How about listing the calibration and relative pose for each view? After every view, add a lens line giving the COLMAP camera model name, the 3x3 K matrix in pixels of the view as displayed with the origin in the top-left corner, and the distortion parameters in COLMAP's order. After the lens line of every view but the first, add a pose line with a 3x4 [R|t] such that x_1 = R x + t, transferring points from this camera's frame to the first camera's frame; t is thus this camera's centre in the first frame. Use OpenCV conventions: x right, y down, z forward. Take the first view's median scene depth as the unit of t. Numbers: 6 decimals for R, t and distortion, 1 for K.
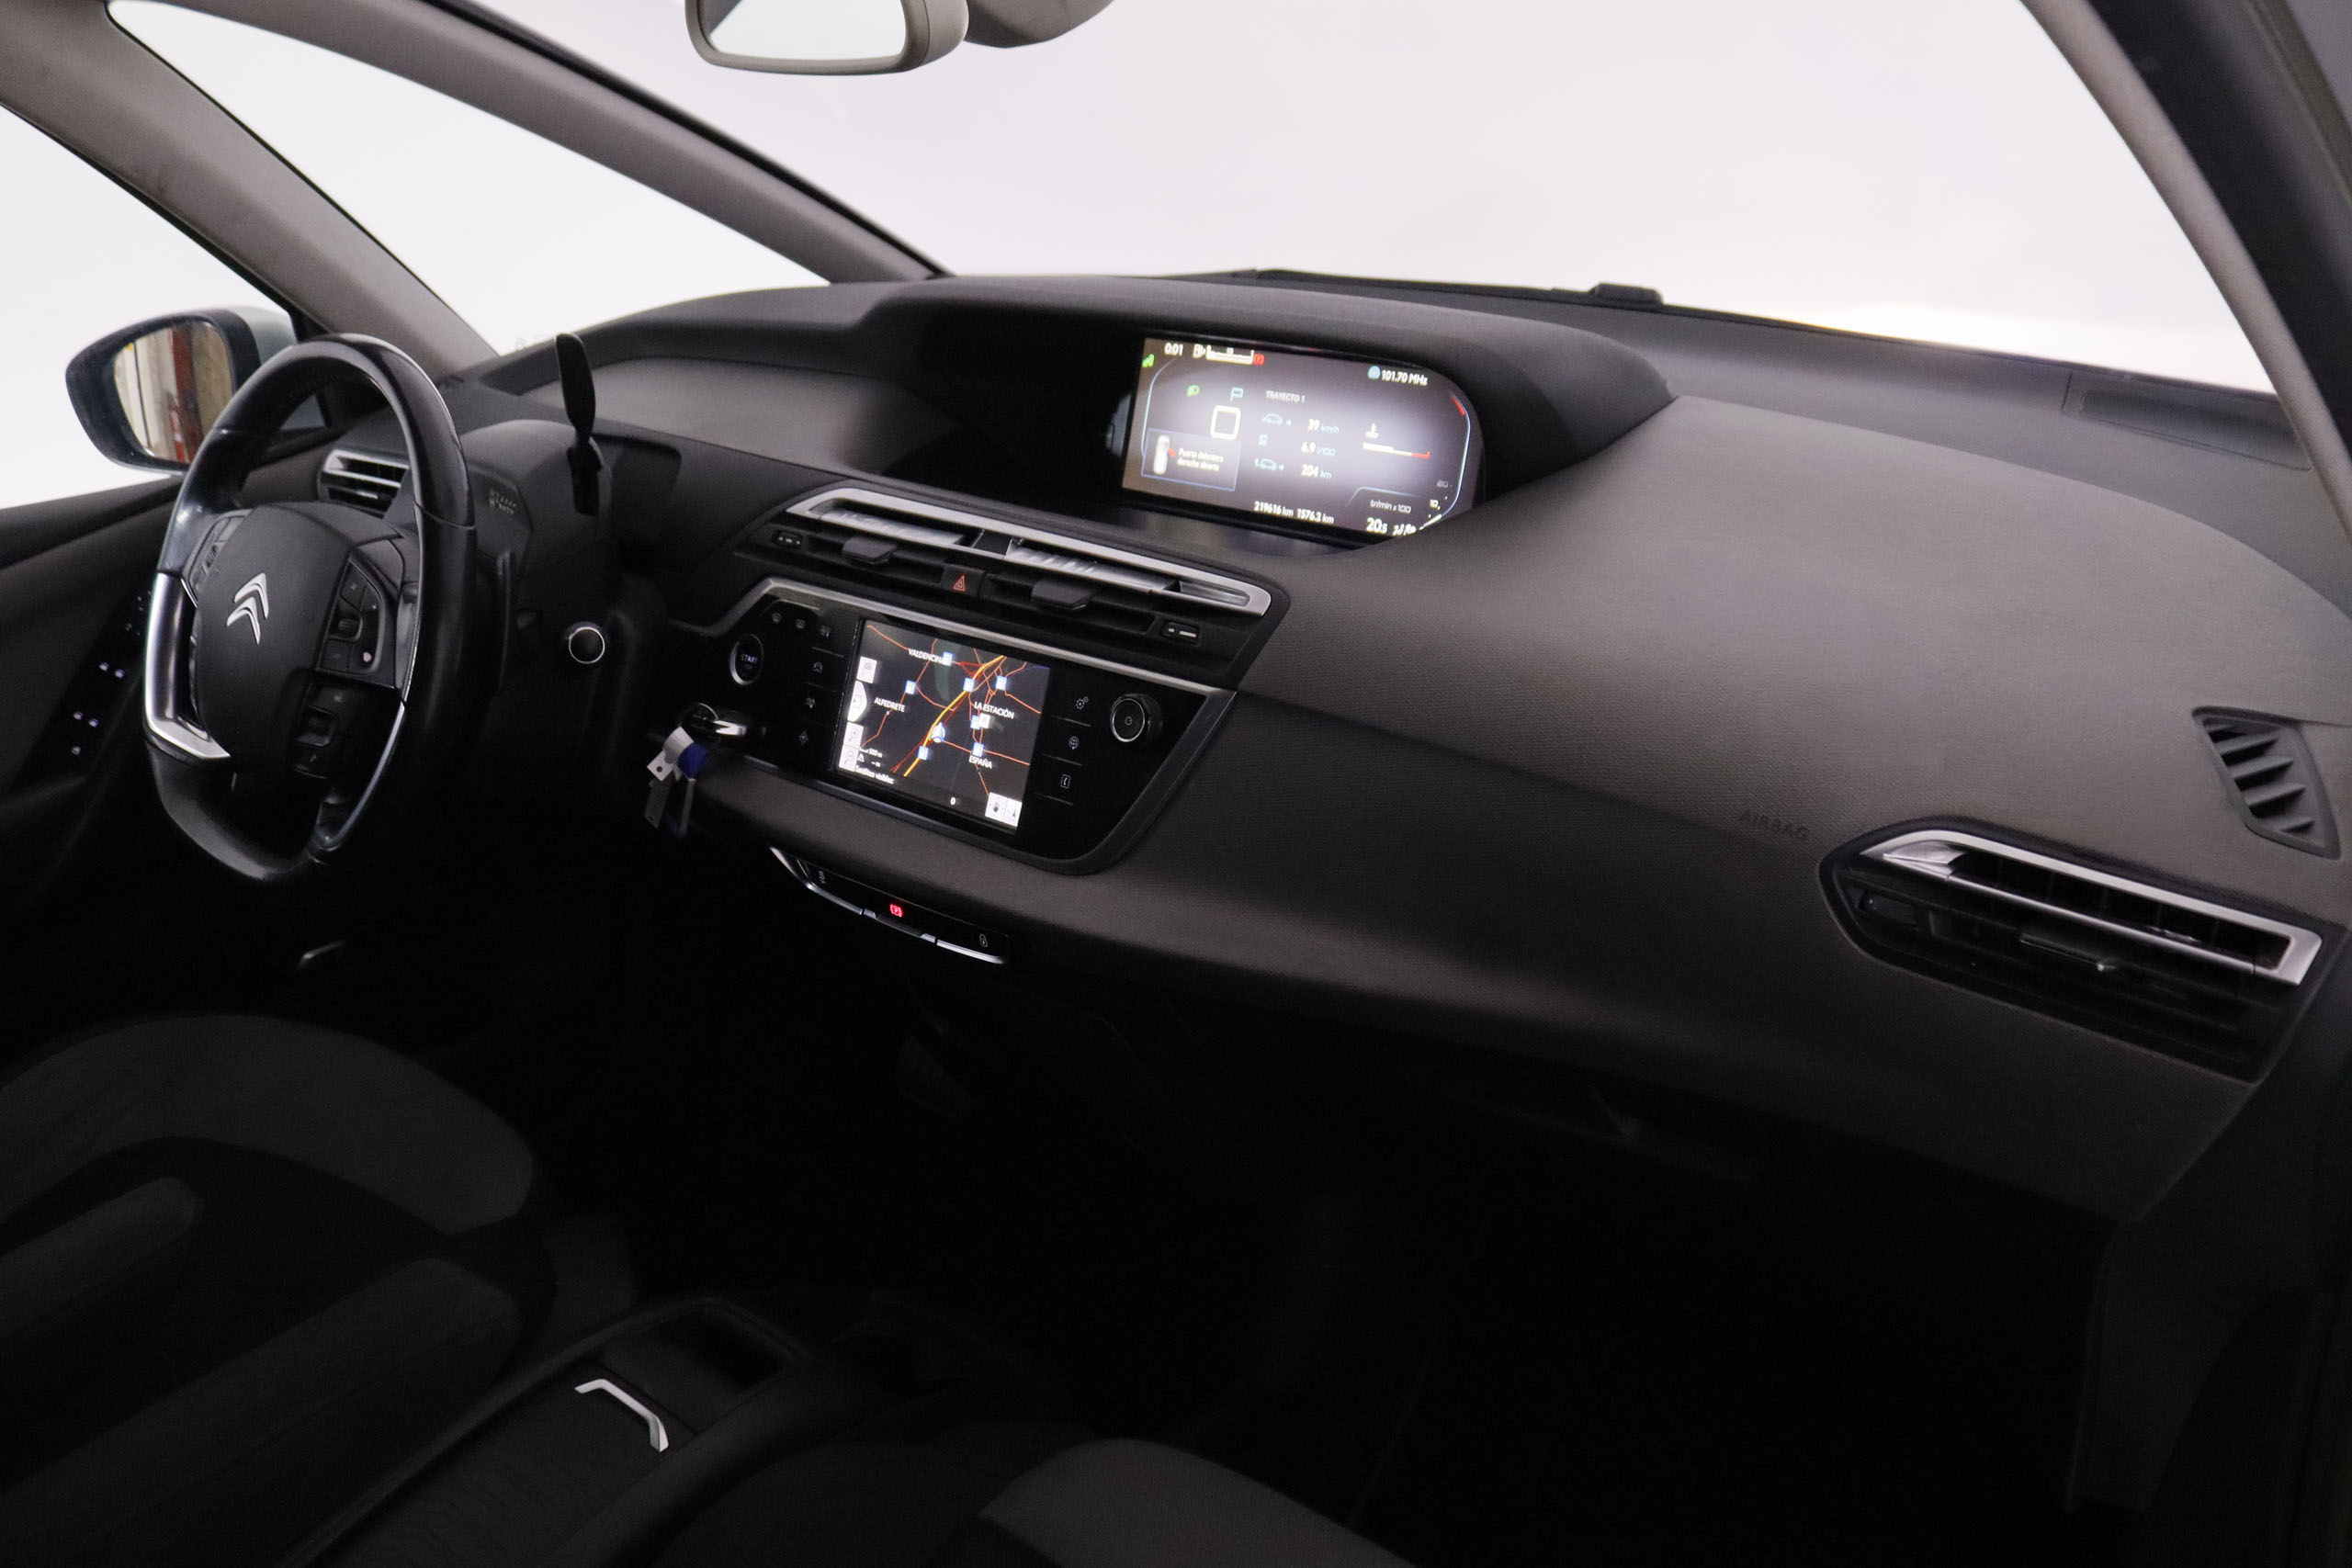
lens RADIAL K [[1927.0, 0, 1177.4], [0, 1927.0, 795.9], [0, 0, 1]] dist [-0.172109, 0.127393]
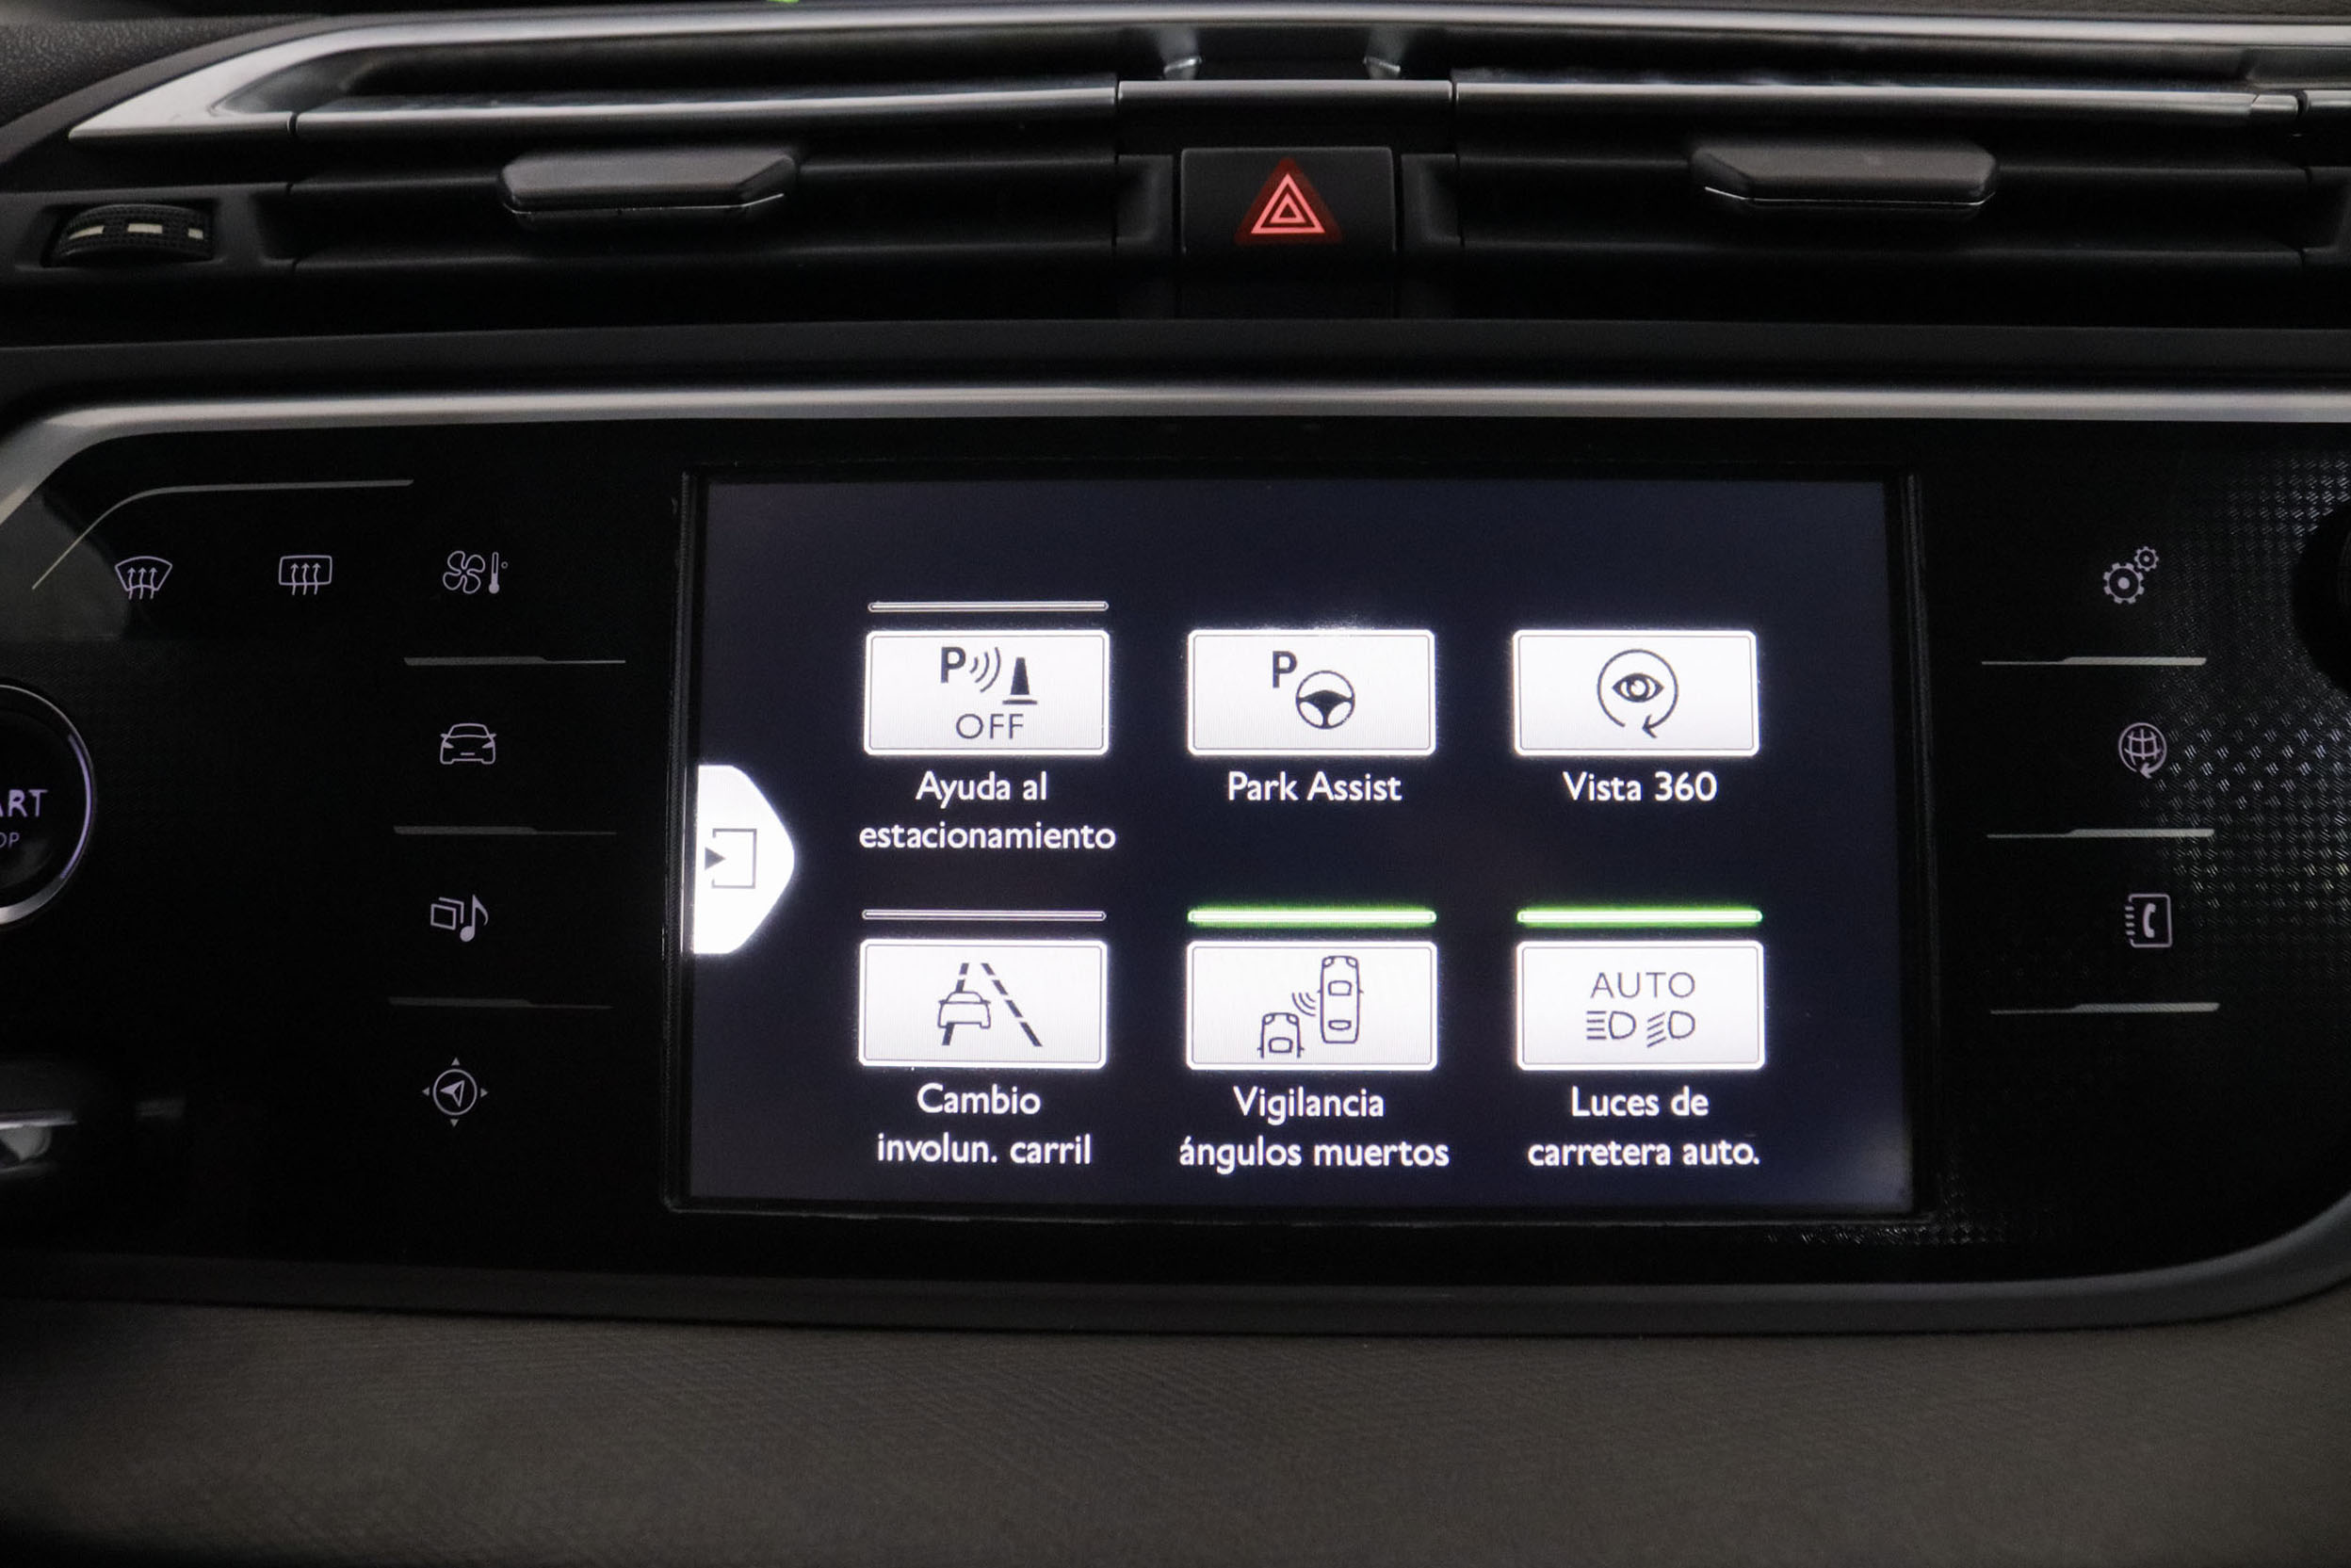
lens RADIAL K [[1926.2, 0, 1173.9], [0, 1926.2, 763.8], [0, 0, 1]] dist [-0.172109, 0.127393]
pose [[0.789086, -0.153697, 0.594744, -0.255225], [0.229694, 0.971785, -0.053616, -0.037073], [-0.569723, 0.178917, 0.802125, 0.806903]]
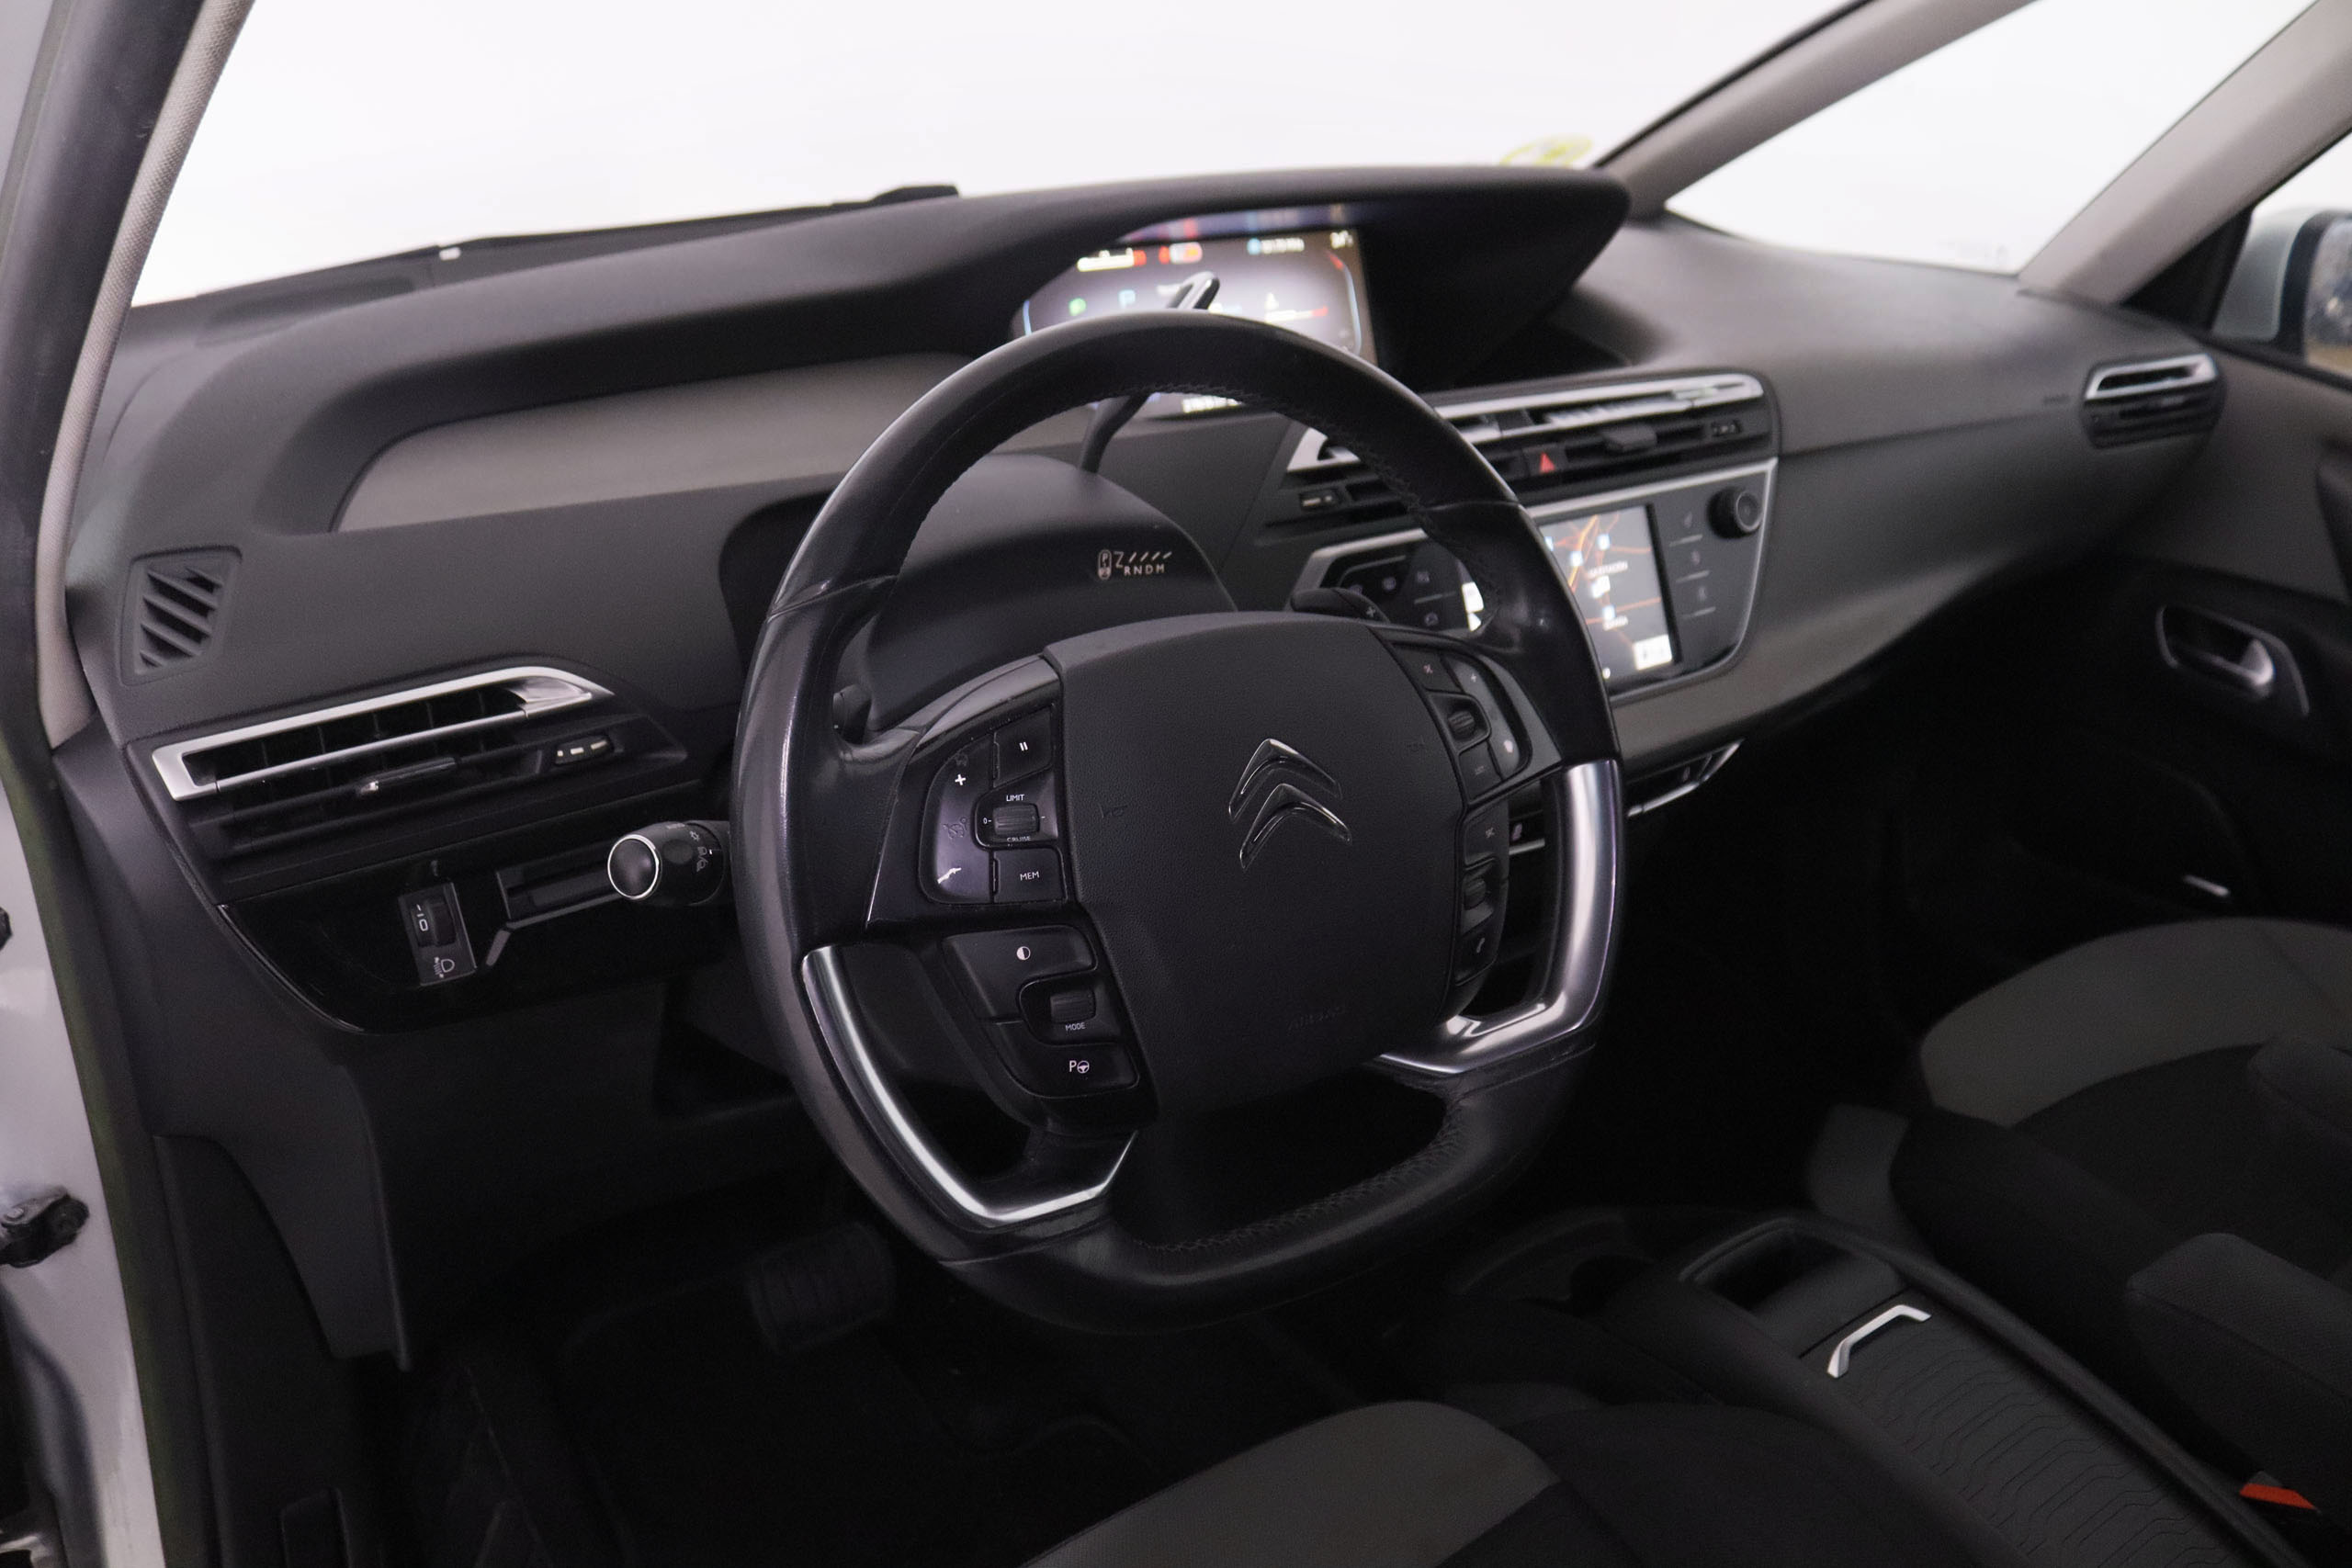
lens RADIAL K [[1927.0, 0, 1194.0], [0, 1927.0, 789.3], [0, 0, 1]] dist [-0.172109, 0.127393]
pose [[0.237603, -0.362609, 0.901143, -1.036335], [0.358707, 0.894892, 0.265514, -0.270919], [-0.902704, 0.260160, 0.342700, 0.838517]]
